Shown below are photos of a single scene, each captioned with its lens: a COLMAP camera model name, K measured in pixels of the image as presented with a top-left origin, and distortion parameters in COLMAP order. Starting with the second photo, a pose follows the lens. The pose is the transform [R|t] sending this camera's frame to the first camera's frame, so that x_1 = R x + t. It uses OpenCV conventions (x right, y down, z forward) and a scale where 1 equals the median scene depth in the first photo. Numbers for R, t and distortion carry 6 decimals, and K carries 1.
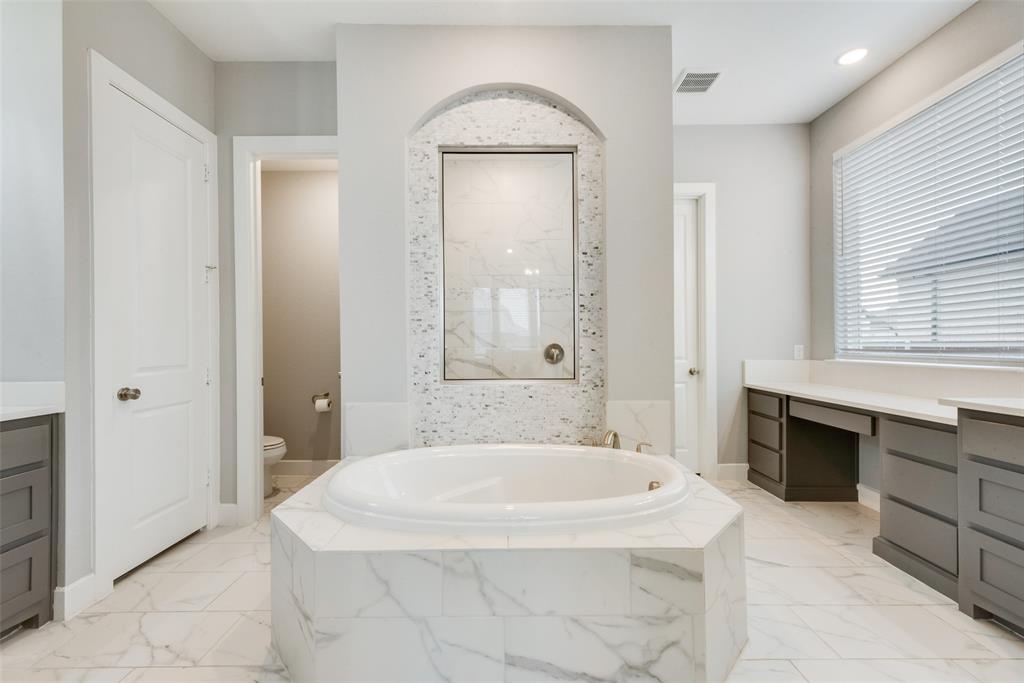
lens RADIAL K [[415.2, 0, 512.3], [0, 415.2, 341.8], [0, 0, 1]] dist [0.012751, -0.002521]
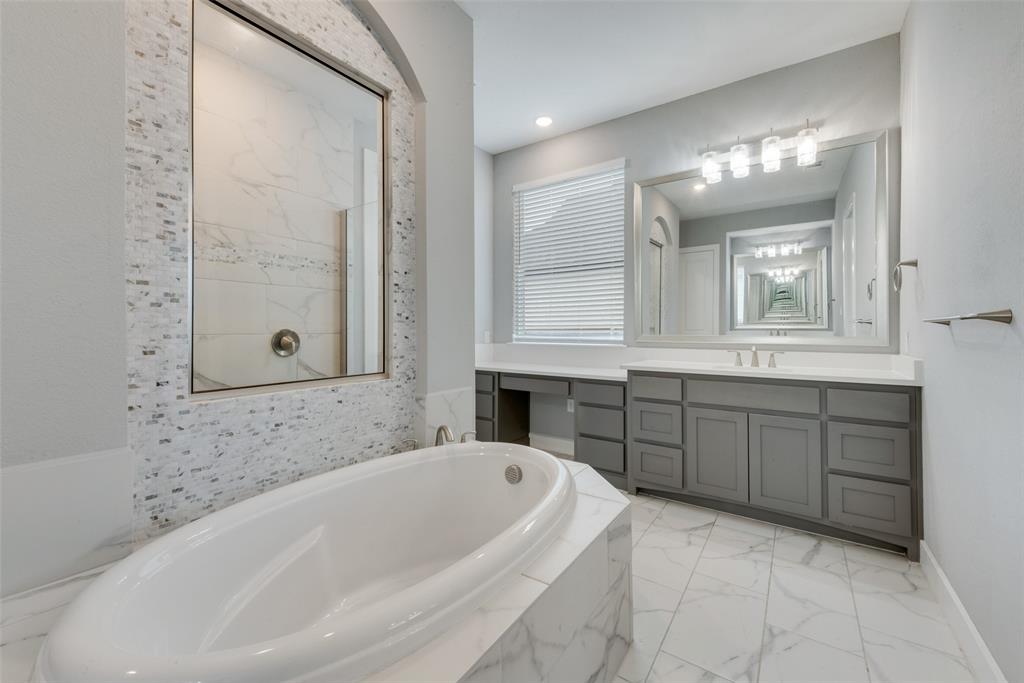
lens RADIAL K [[415.2, 0, 517.1], [0, 415.2, 326.4], [0, 0, 1]] dist [0.012751, -0.002521]
pose [[0.568475, 0.010459, 0.822634, -0.385896], [-0.006834, 0.999945, -0.007991, 0.002767], [-0.822672, -0.001079, 0.568515, 0.322541]]
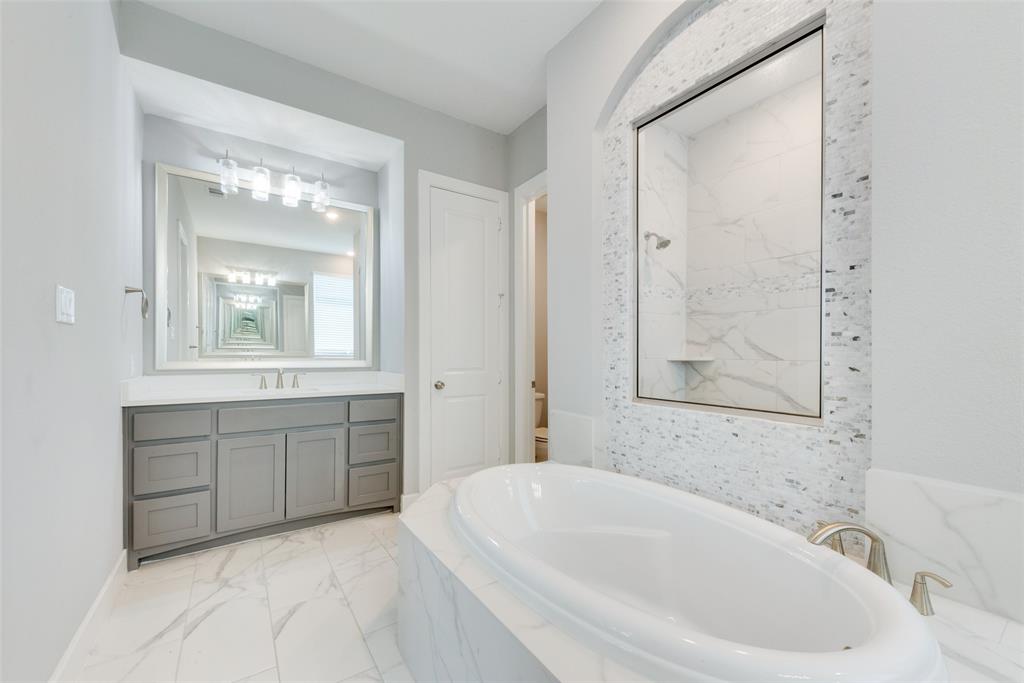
lens RADIAL K [[415.2, 0, 506.4], [0, 415.2, 354.0], [0, 0, 1]] dist [0.012751, -0.002521]
pose [[0.538669, 0.009948, -0.842459, 0.412986], [-0.002698, 0.999946, 0.010083, -0.004142], [0.842513, -0.003158, 0.538667, 0.322945]]
